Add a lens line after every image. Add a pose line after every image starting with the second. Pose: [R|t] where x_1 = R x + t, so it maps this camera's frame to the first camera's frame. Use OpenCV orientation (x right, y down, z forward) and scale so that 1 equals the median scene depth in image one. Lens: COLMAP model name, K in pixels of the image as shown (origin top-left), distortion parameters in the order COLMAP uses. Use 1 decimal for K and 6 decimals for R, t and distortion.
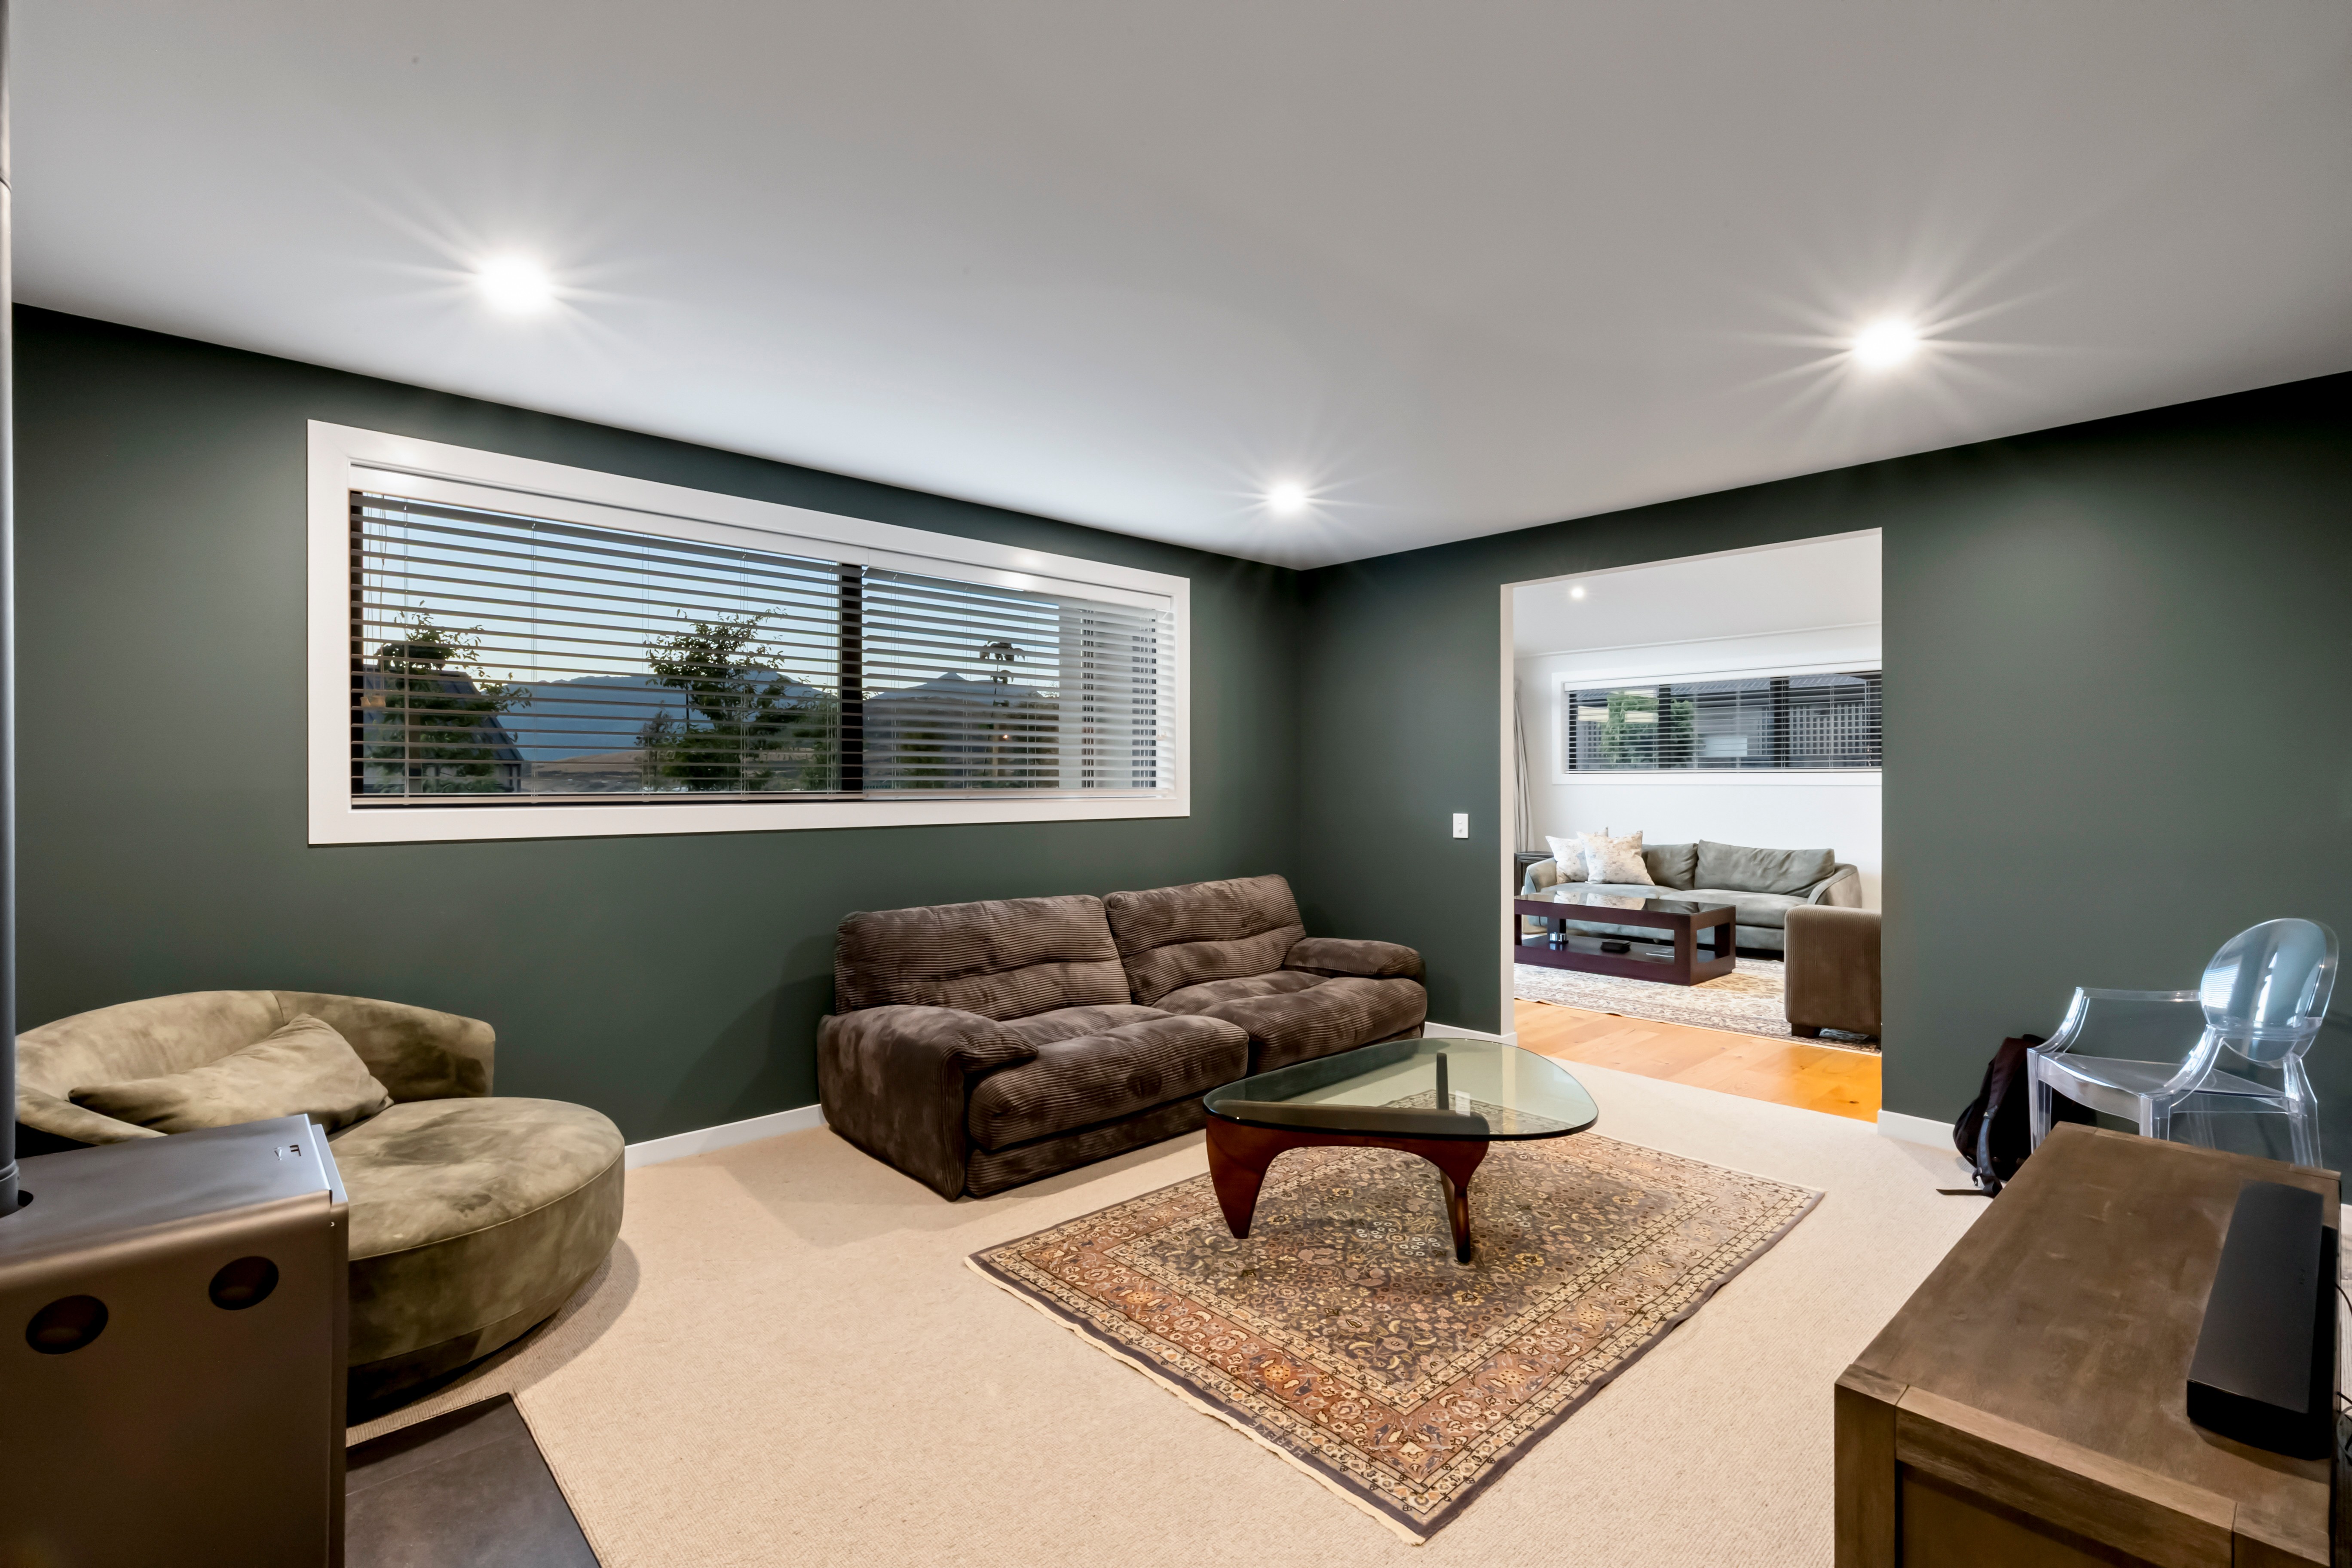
lens RADIAL K [[1082.9, 0, 1181.1], [0, 1082.9, 778.0], [0, 0, 1]] dist [0.000060, 0.000125]
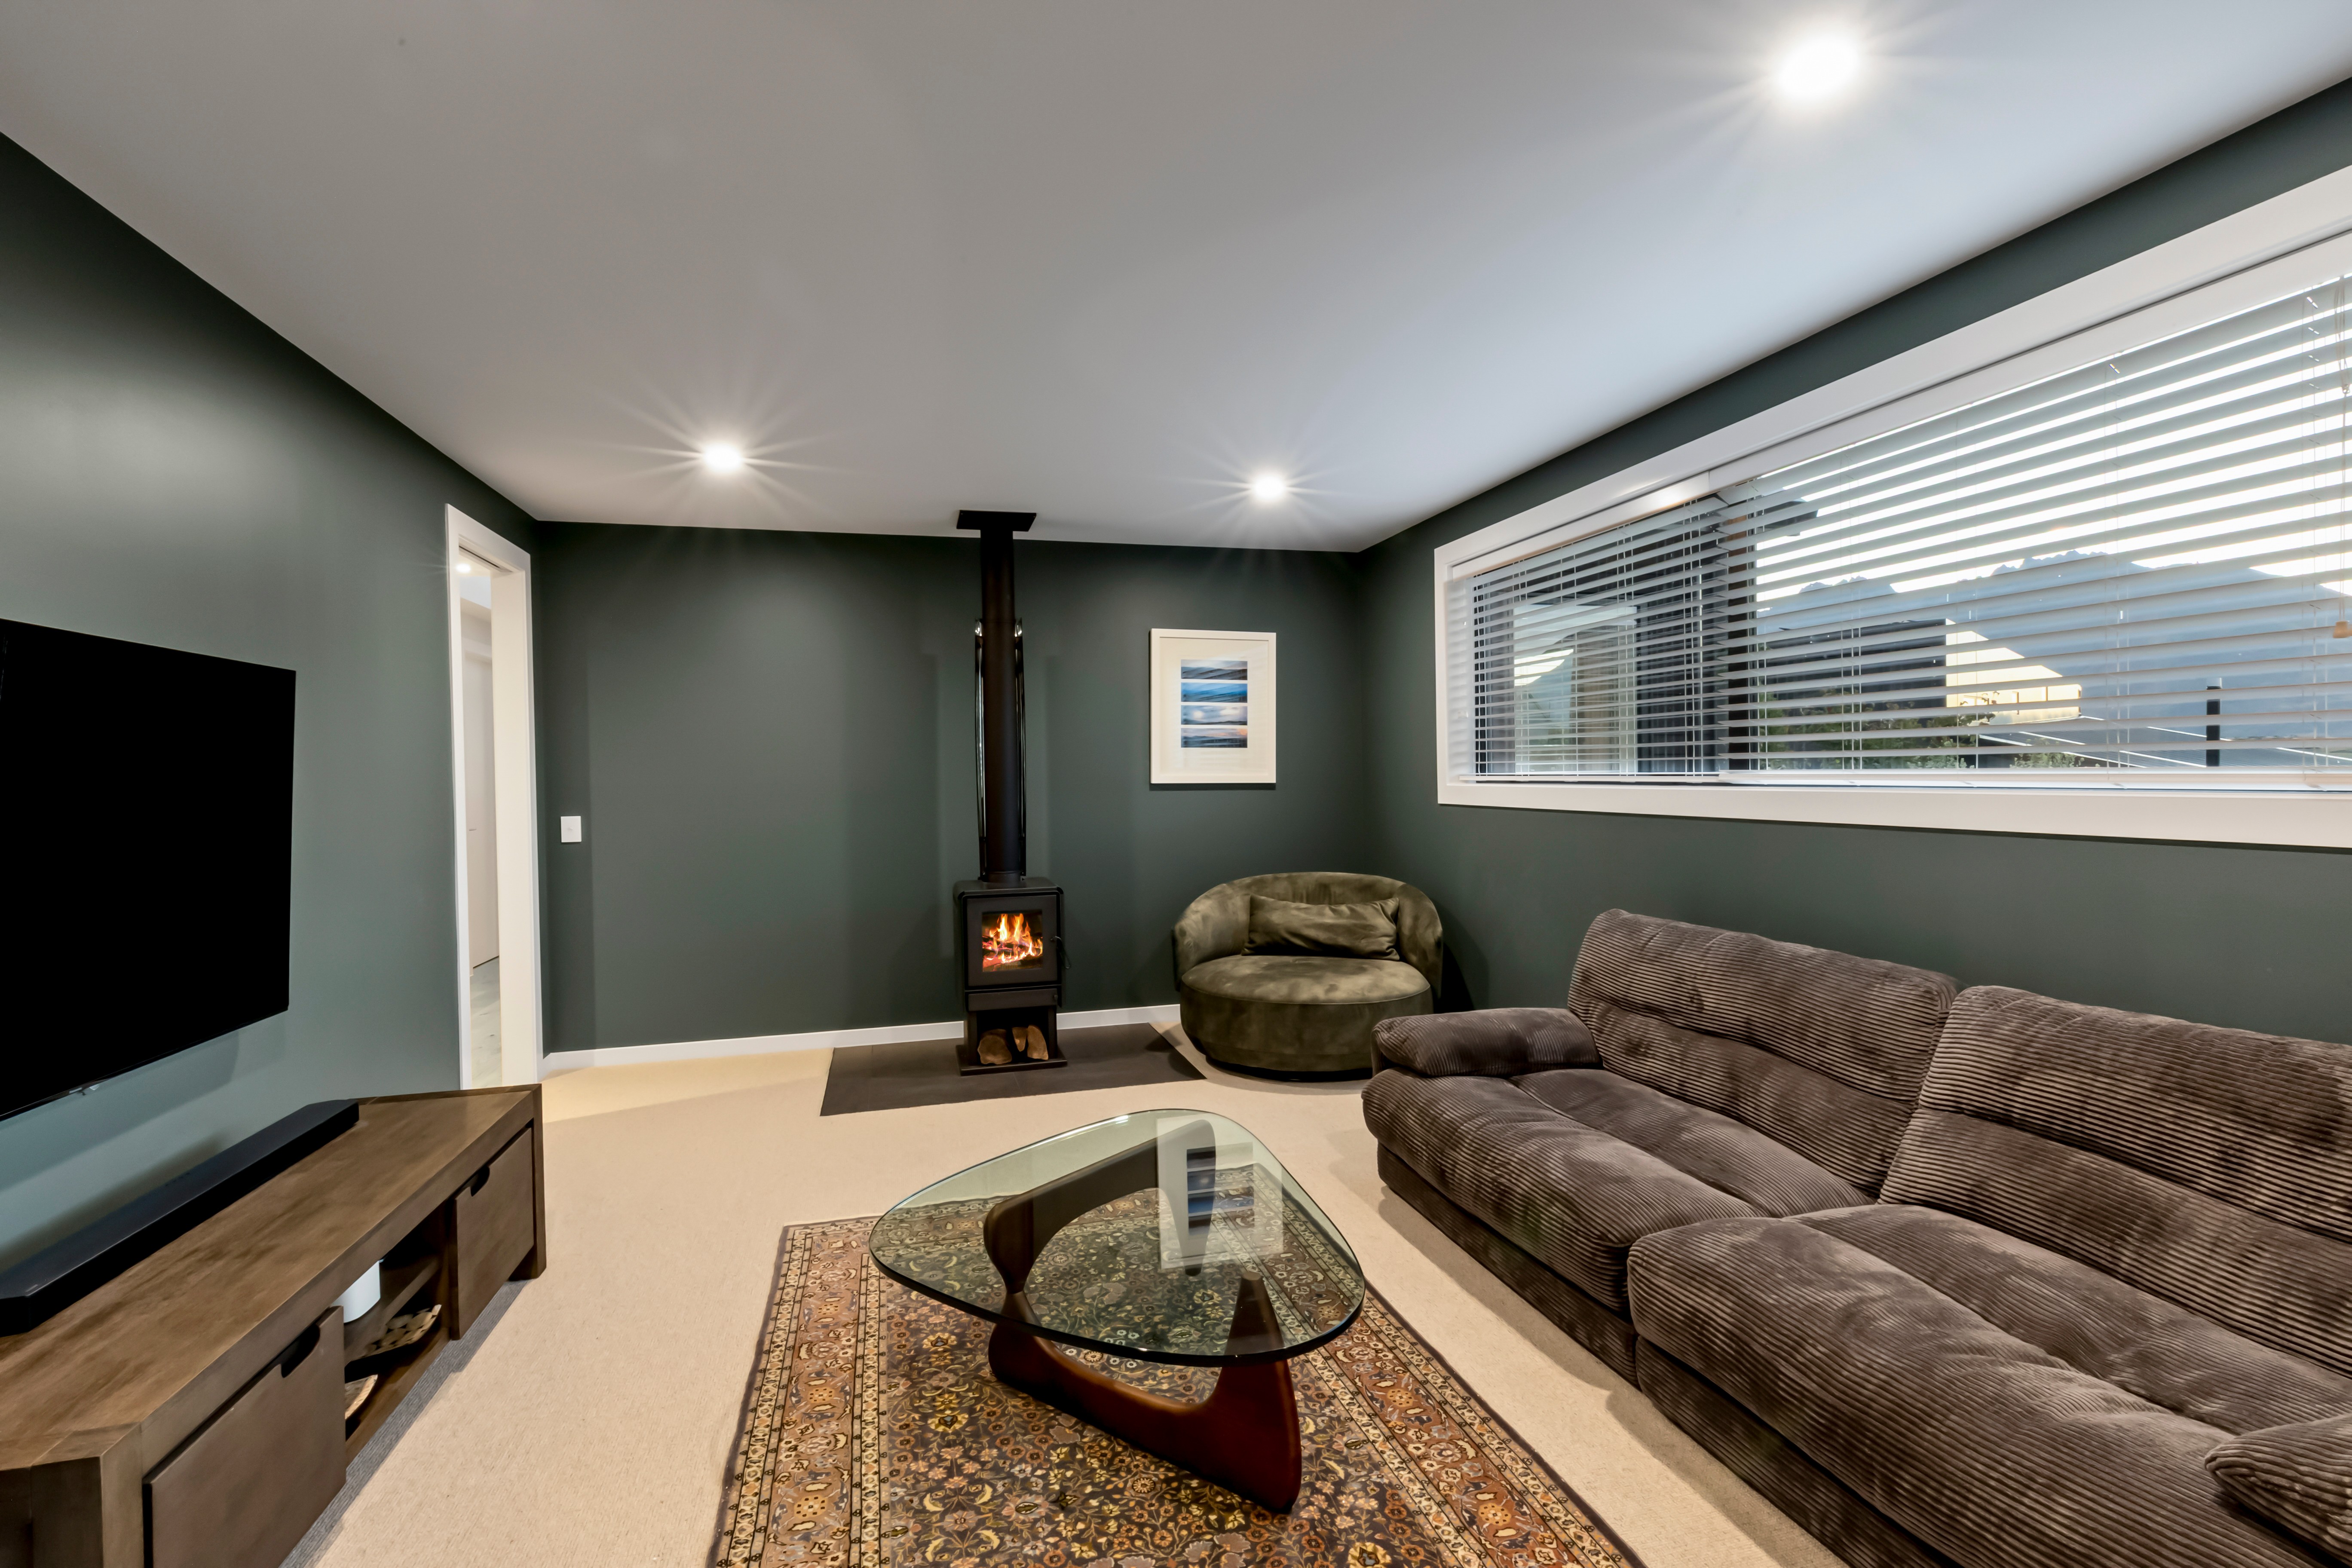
lens RADIAL K [[1082.9, 0, 1182.5], [0, 1082.9, 778.4], [0, 0, 1]] dist [0.000060, 0.000125]
pose [[-0.471427, 0.018215, -0.881717, 0.958910], [0.006627, 0.999832, 0.017112, -0.012862], [0.881880, 0.002224, -0.471469, 1.595141]]
